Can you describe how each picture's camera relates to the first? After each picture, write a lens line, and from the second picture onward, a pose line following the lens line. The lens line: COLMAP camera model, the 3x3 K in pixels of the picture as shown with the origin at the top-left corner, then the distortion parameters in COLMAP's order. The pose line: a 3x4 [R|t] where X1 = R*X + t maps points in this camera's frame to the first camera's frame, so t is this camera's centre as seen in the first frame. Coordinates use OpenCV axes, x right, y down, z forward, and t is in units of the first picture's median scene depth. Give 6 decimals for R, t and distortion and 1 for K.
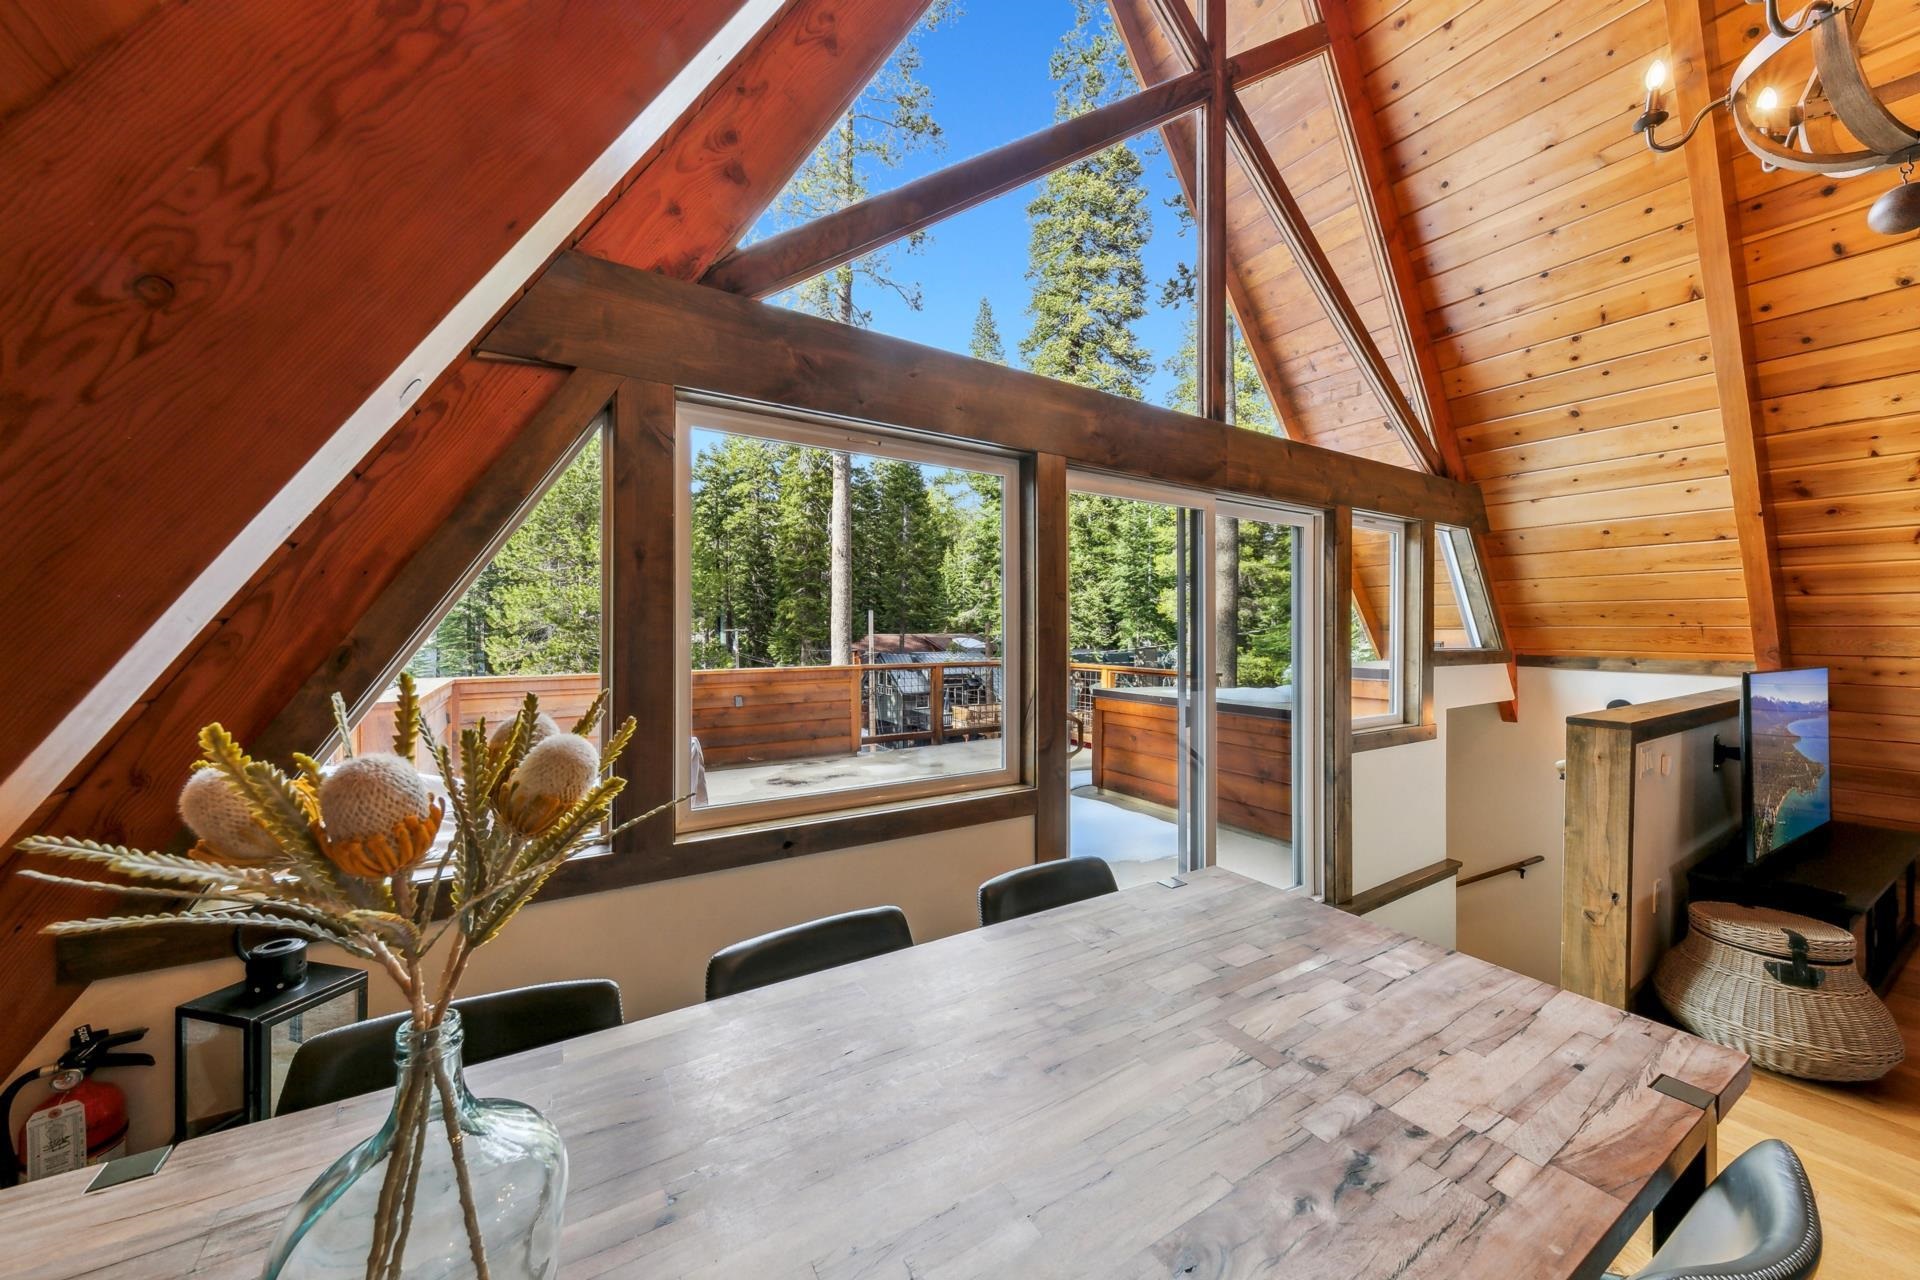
lens RADIAL K [[692.5, 0, 971.6], [0, 692.5, 640.9], [0, 0, 1]] dist [0.001983, -0.000390]
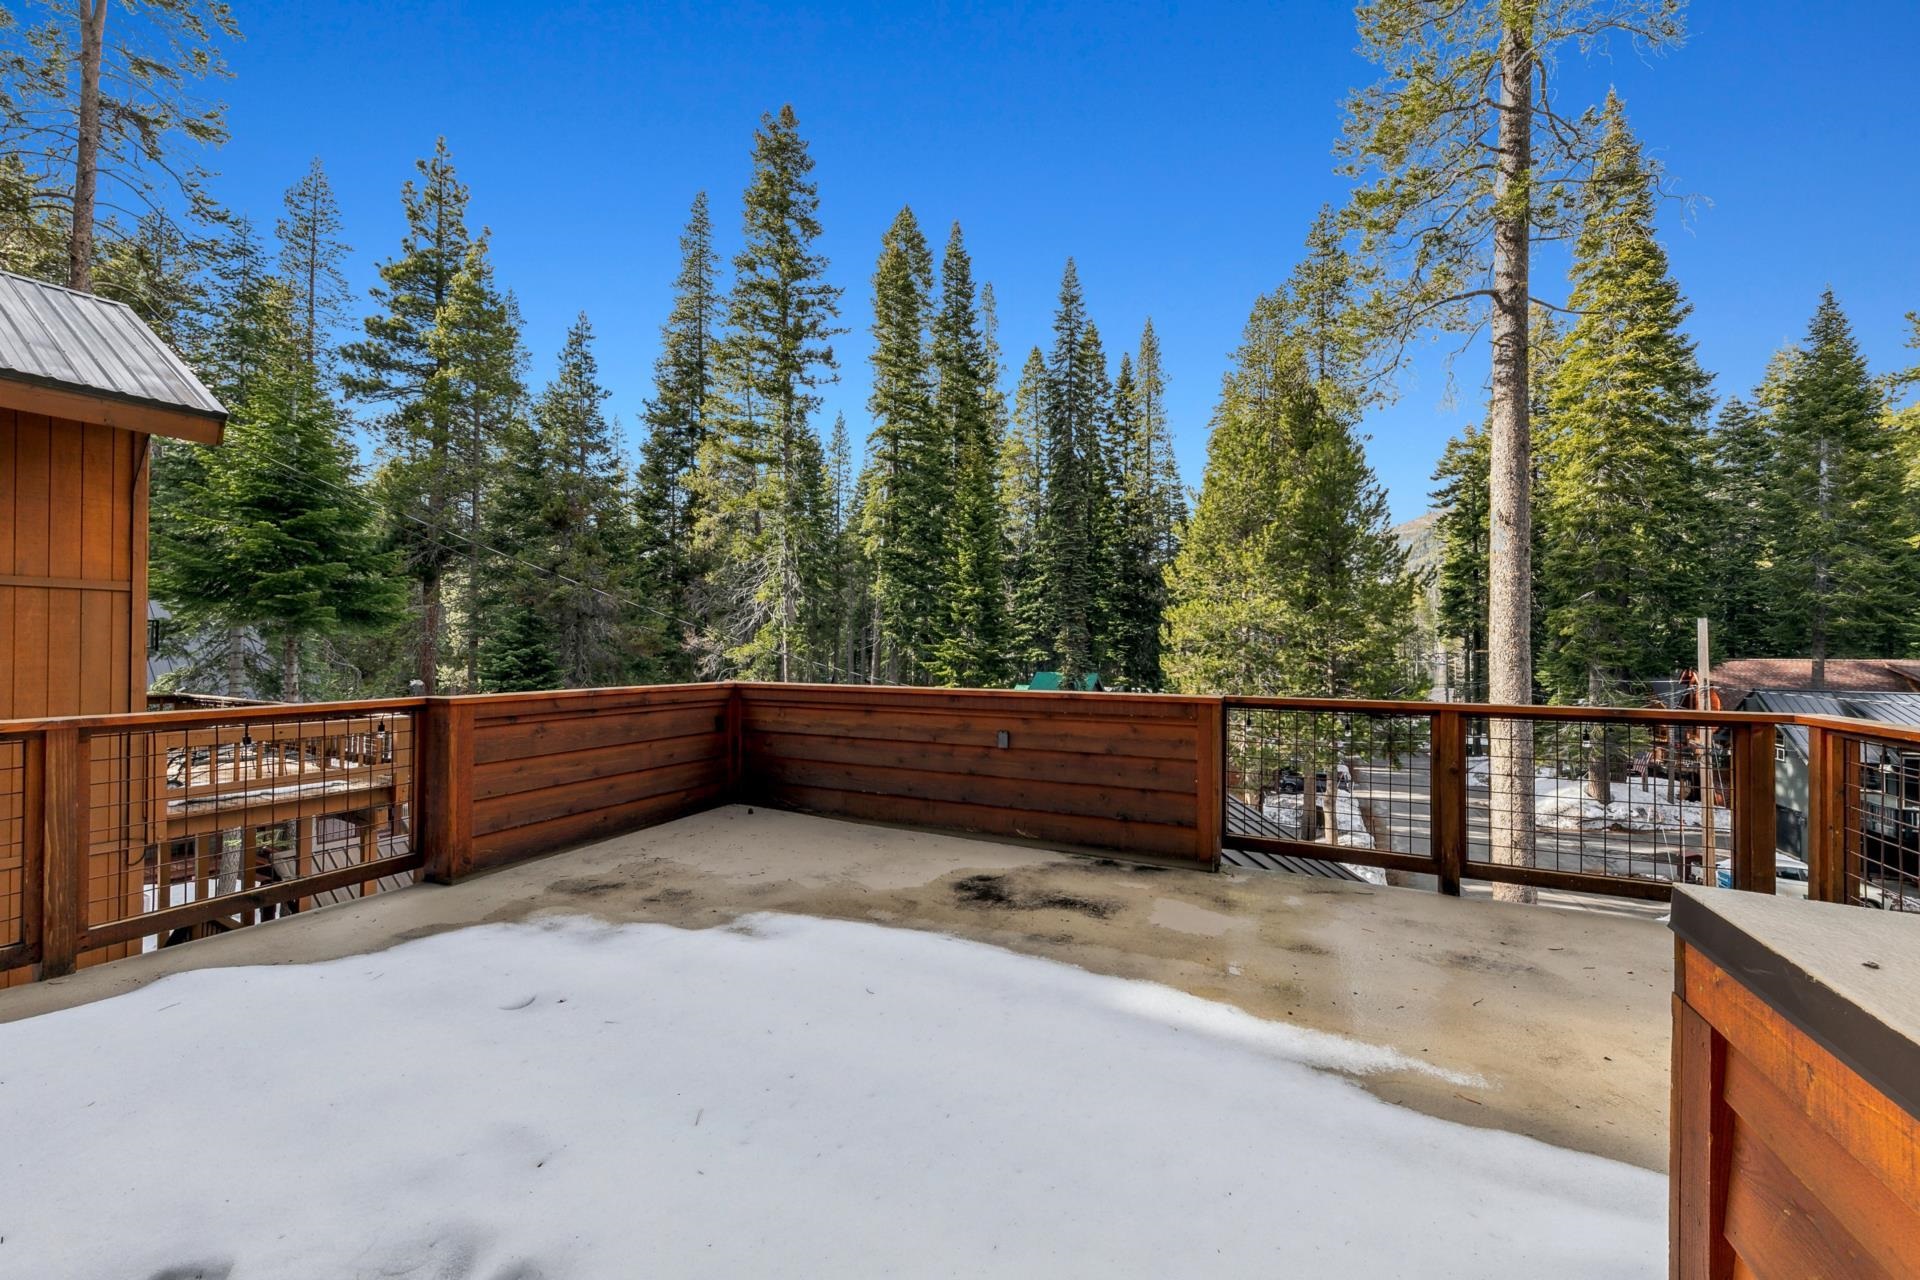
lens RADIAL K [[692.5, 0, 971.6], [0, 692.5, 640.9], [0, 0, 1]] dist [0.001983, -0.000390]
pose [[0.522748, -0.009116, -0.852438, 0.191614], [-0.018807, 0.999576, -0.022222, 0.009408], [0.852280, 0.027648, 0.522355, 0.606111]]
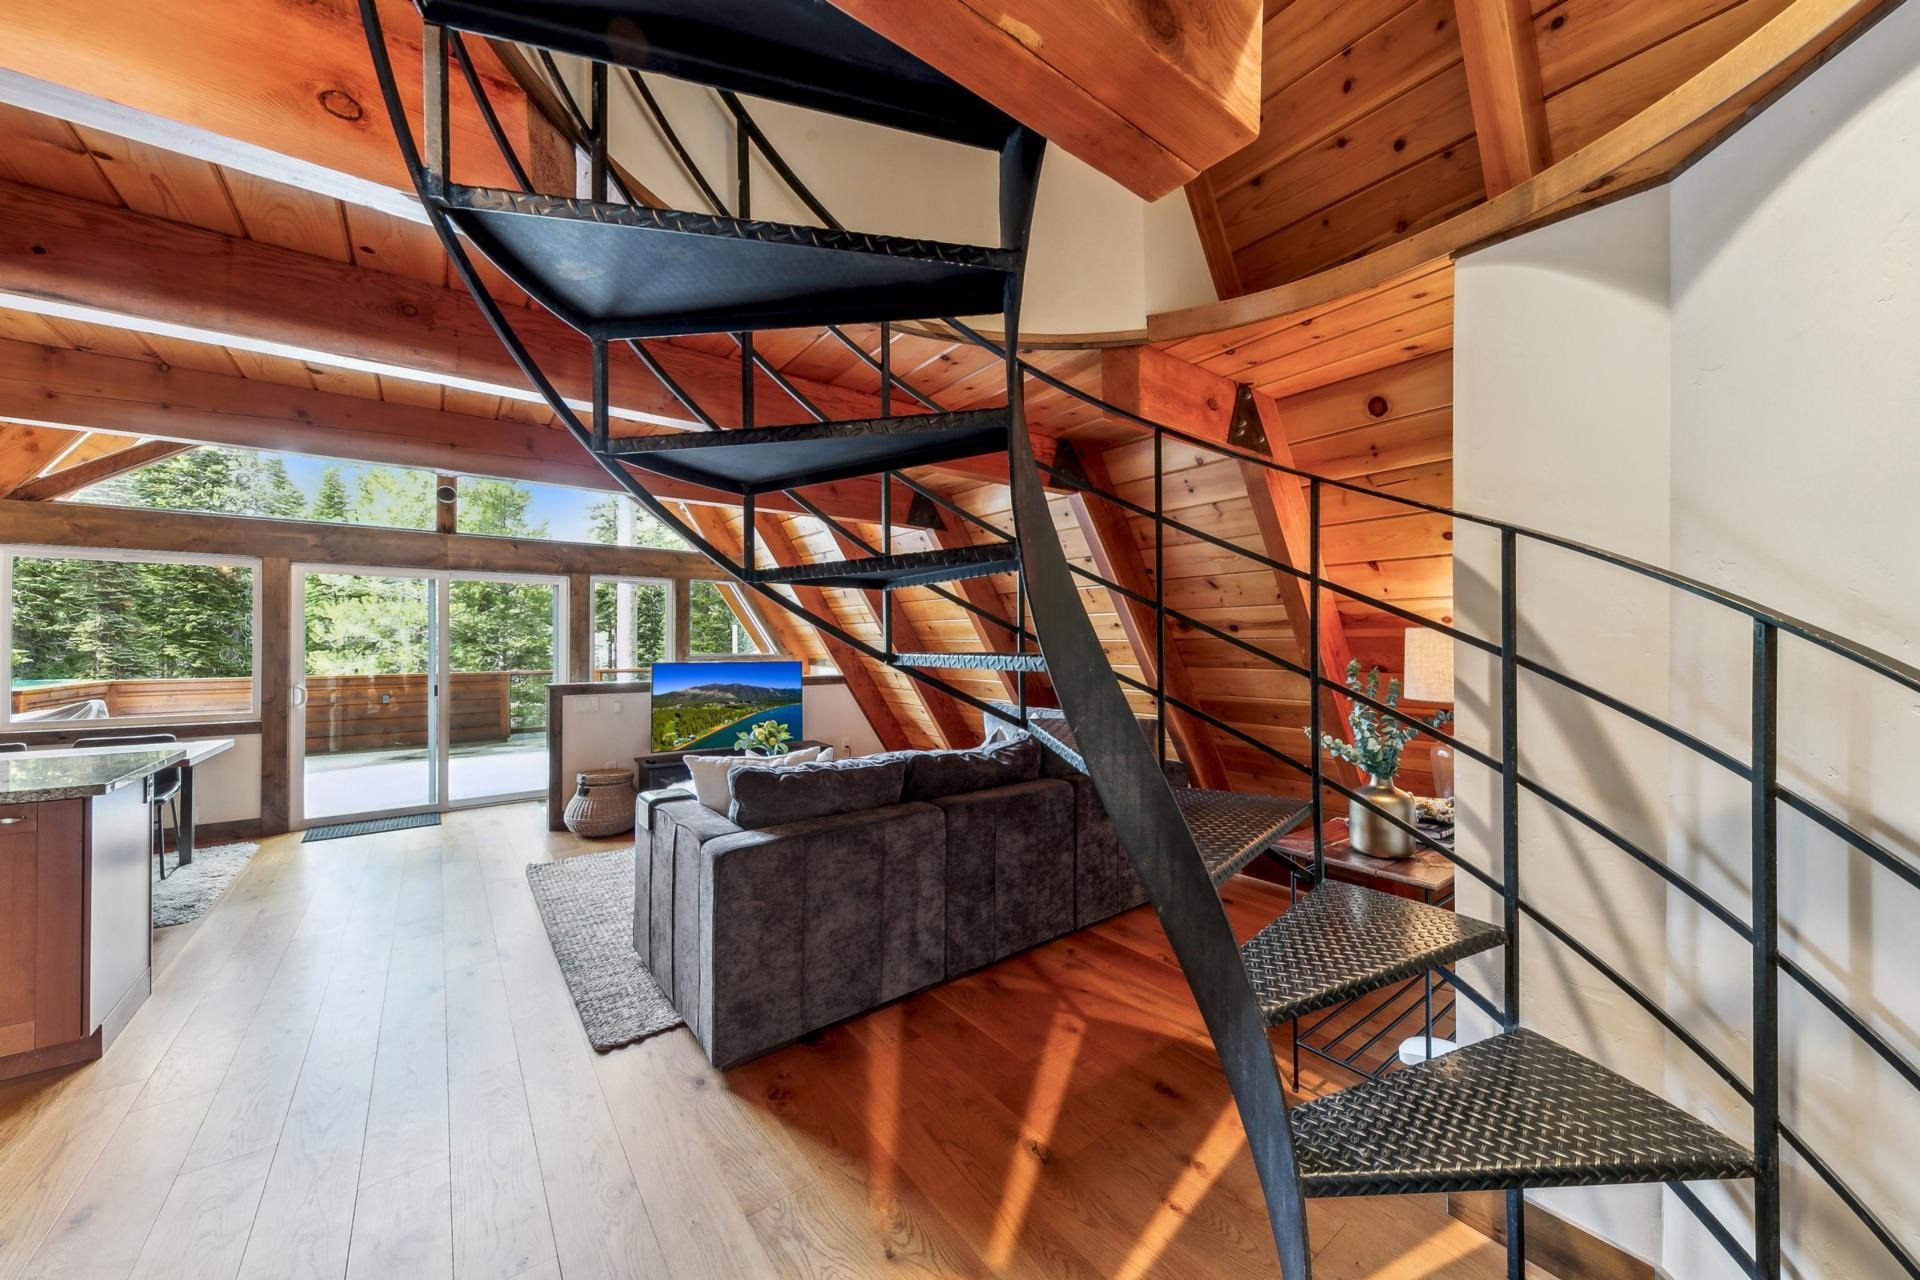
lens RADIAL K [[705.2, 0, 991.9], [0, 705.2, 642.2], [0, 0, 1]] dist [0.007637, -0.000087]
pose [[0.995688, -0.000248, 0.092769, 0.630844], [0.002002, 0.999821, -0.018813, 0.008142], [-0.092747, 0.018918, 0.995510, -0.401612]]
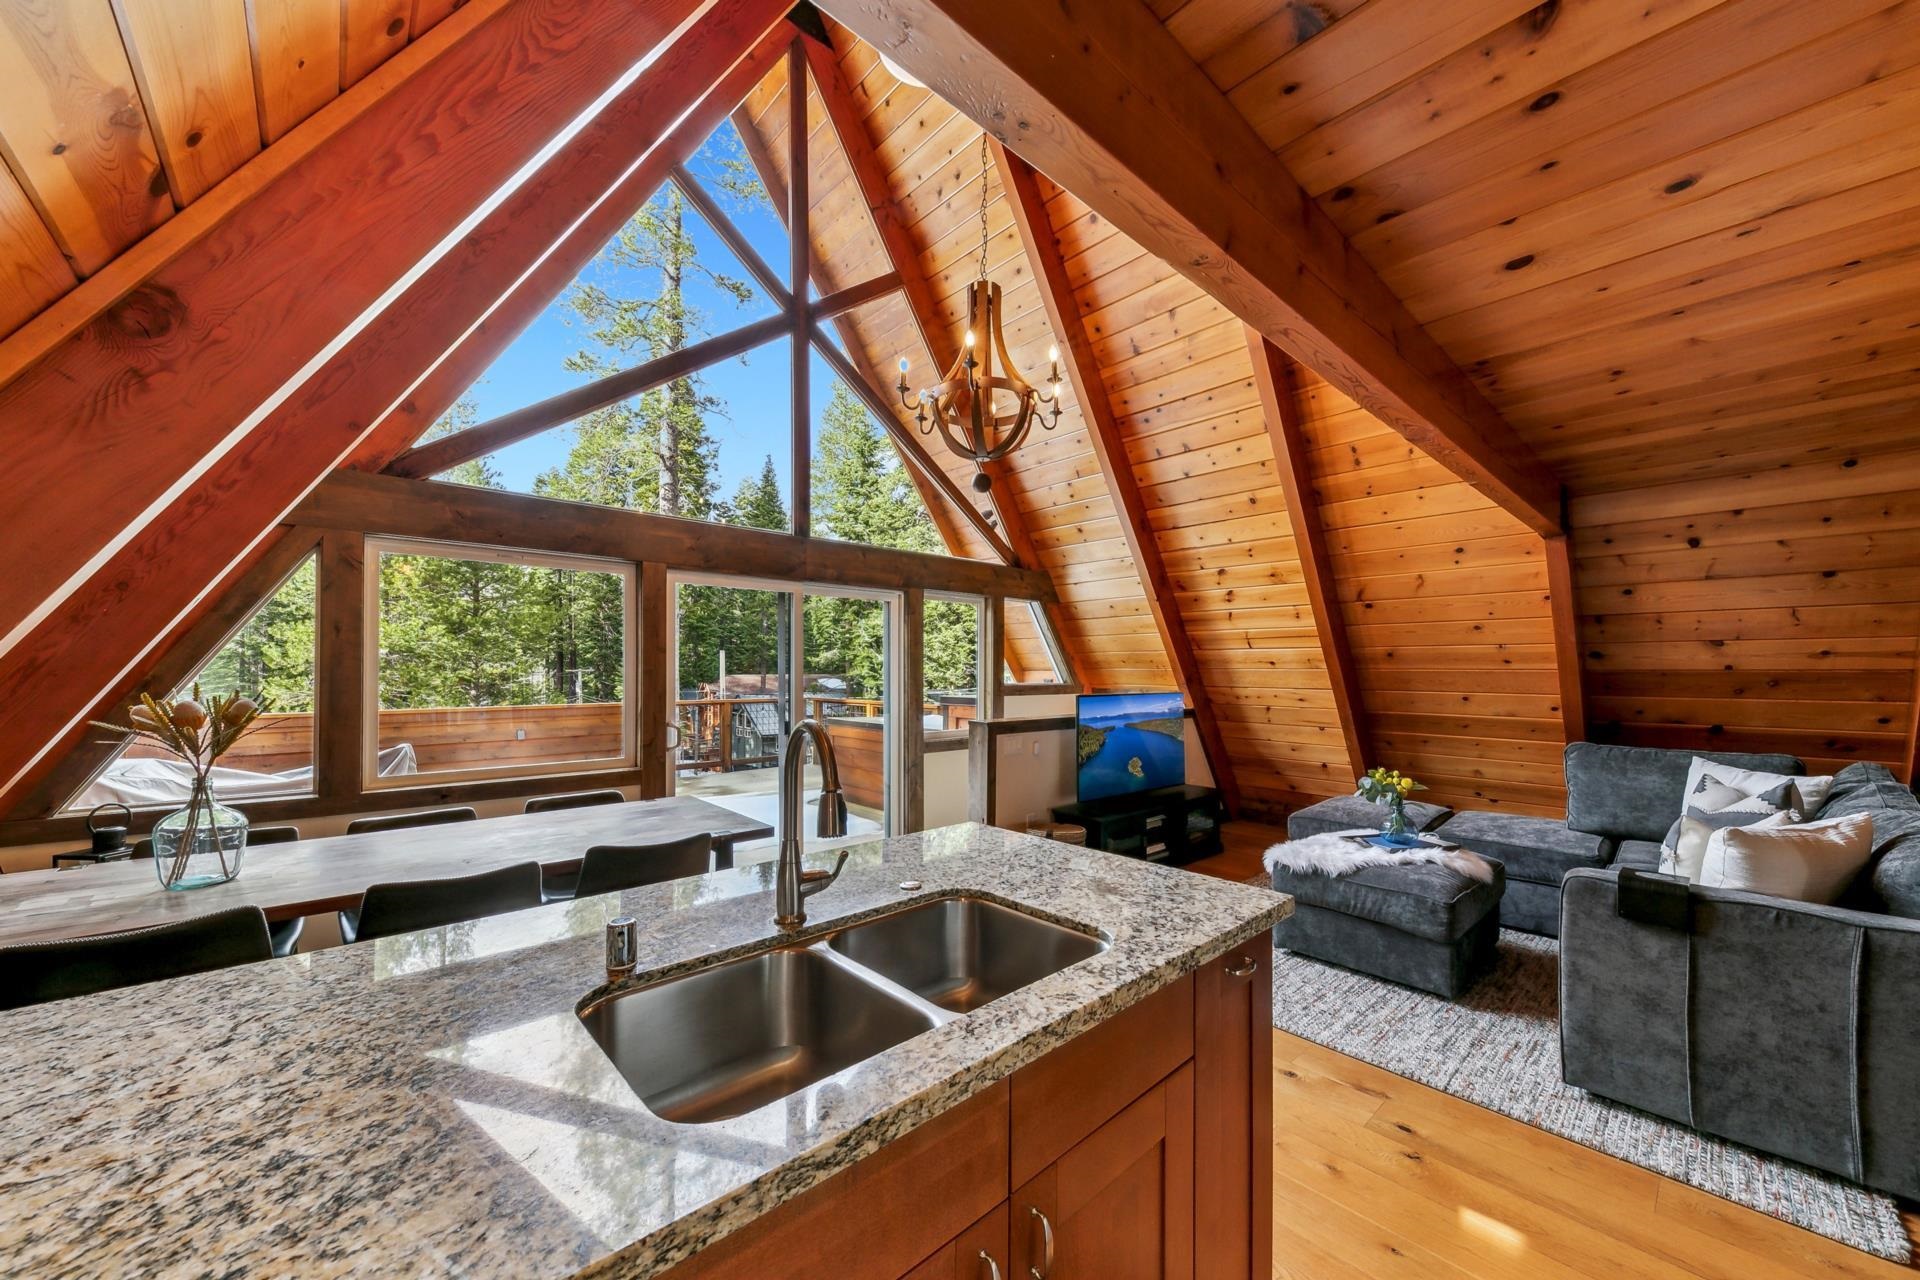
lens RADIAL K [[705.5, 0, 984.2], [0, 705.5, 671.8], [0, 0, 1]] dist [-0.000895, -0.000107]
pose [[0.983199, 0.000342, 0.182535, 0.177544], [0.002236, 0.999901, -0.013921, 0.003399], [-0.182522, 0.014095, 0.983101, -0.232962]]
